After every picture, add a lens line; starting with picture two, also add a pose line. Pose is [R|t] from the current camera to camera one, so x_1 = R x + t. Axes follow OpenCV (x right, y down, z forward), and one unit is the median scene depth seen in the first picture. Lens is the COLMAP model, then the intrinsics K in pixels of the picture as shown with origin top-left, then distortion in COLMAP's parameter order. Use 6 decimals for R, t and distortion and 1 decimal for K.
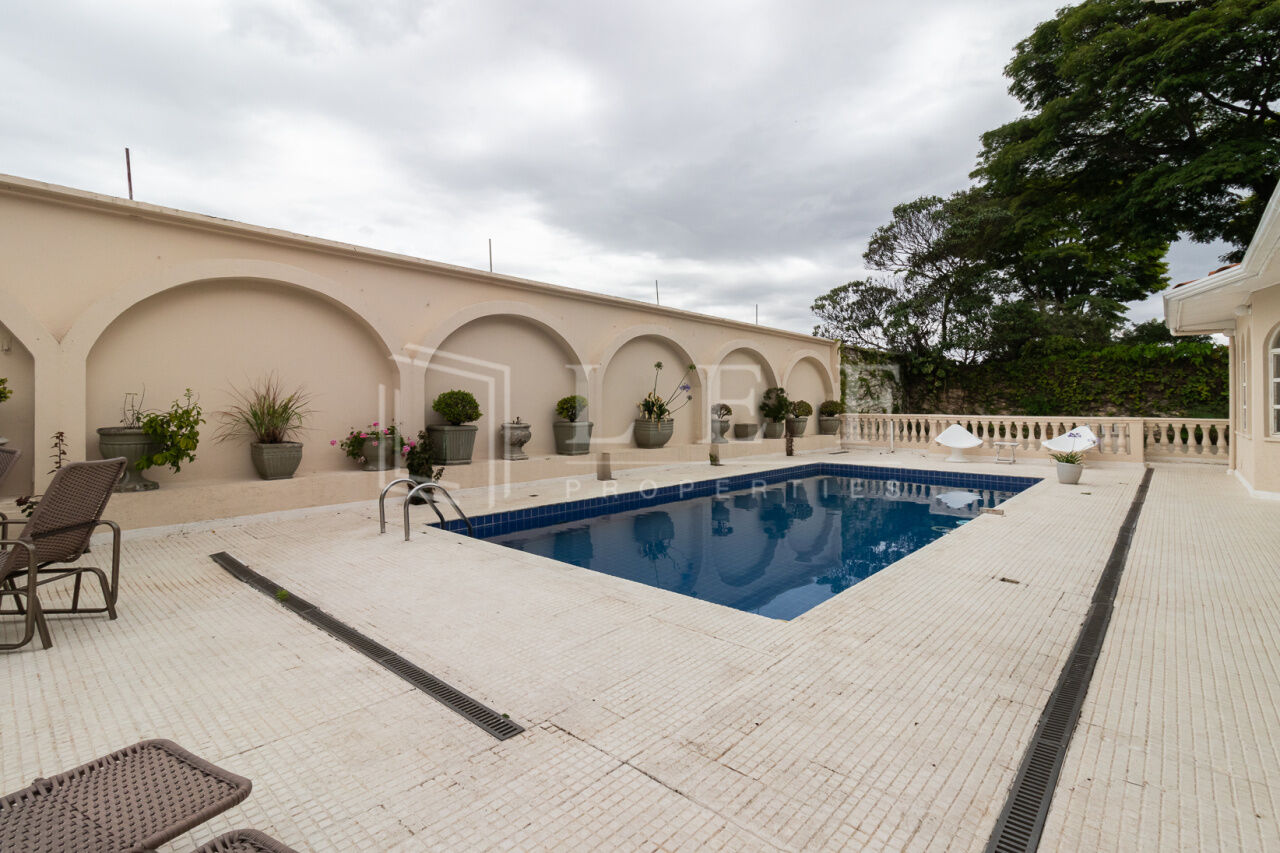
lens RADIAL K [[597.1, 0, 653.6], [0, 597.1, 398.0], [0, 0, 1]] dist [0.003878, 0.000587]
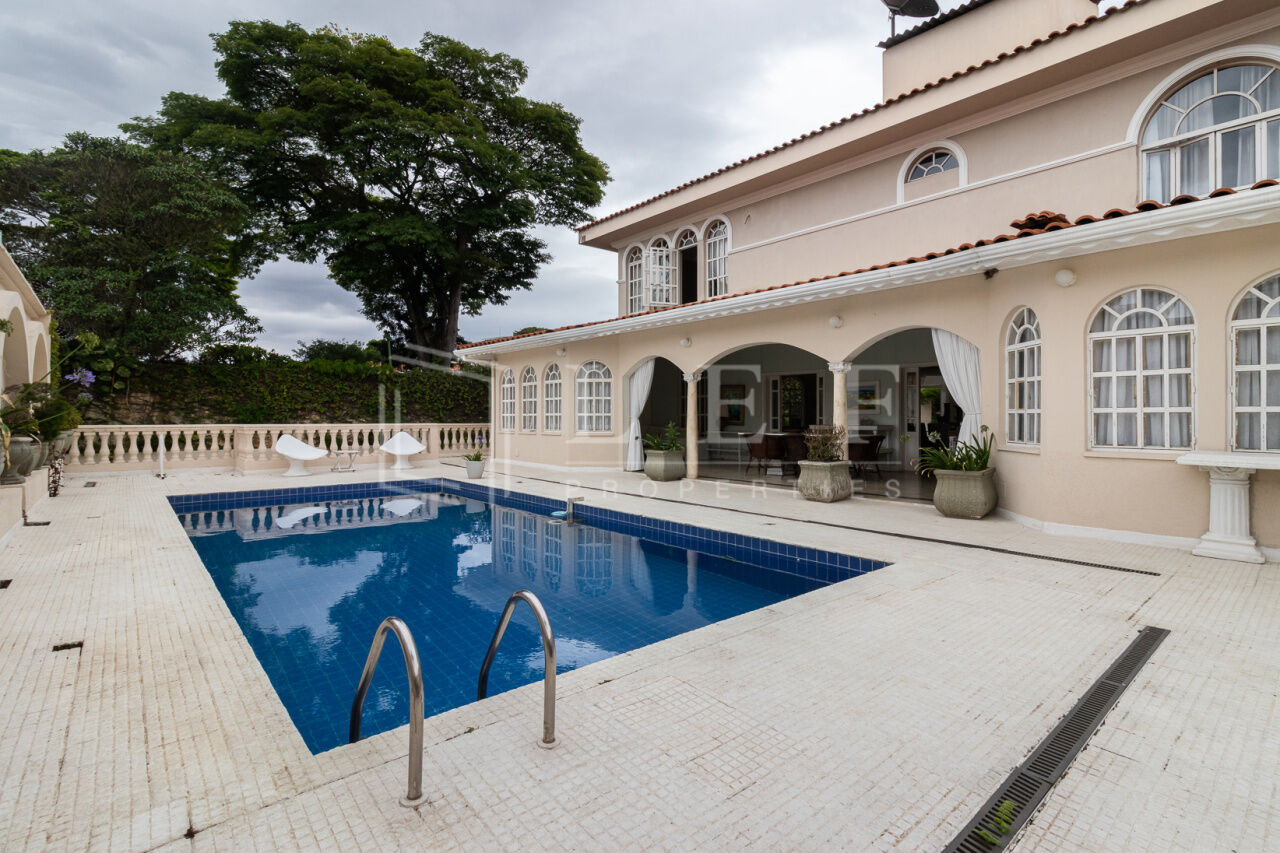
lens RADIAL K [[599.0, 0, 649.1], [0, 599.0, 408.5], [0, 0, 1]] dist [0.004819, 0.000719]
pose [[0.130114, 0.009932, 0.991449, -0.282303], [-0.013646, 0.999873, -0.008226, 0.004283], [-0.991405, -0.012459, 0.130233, 0.305949]]
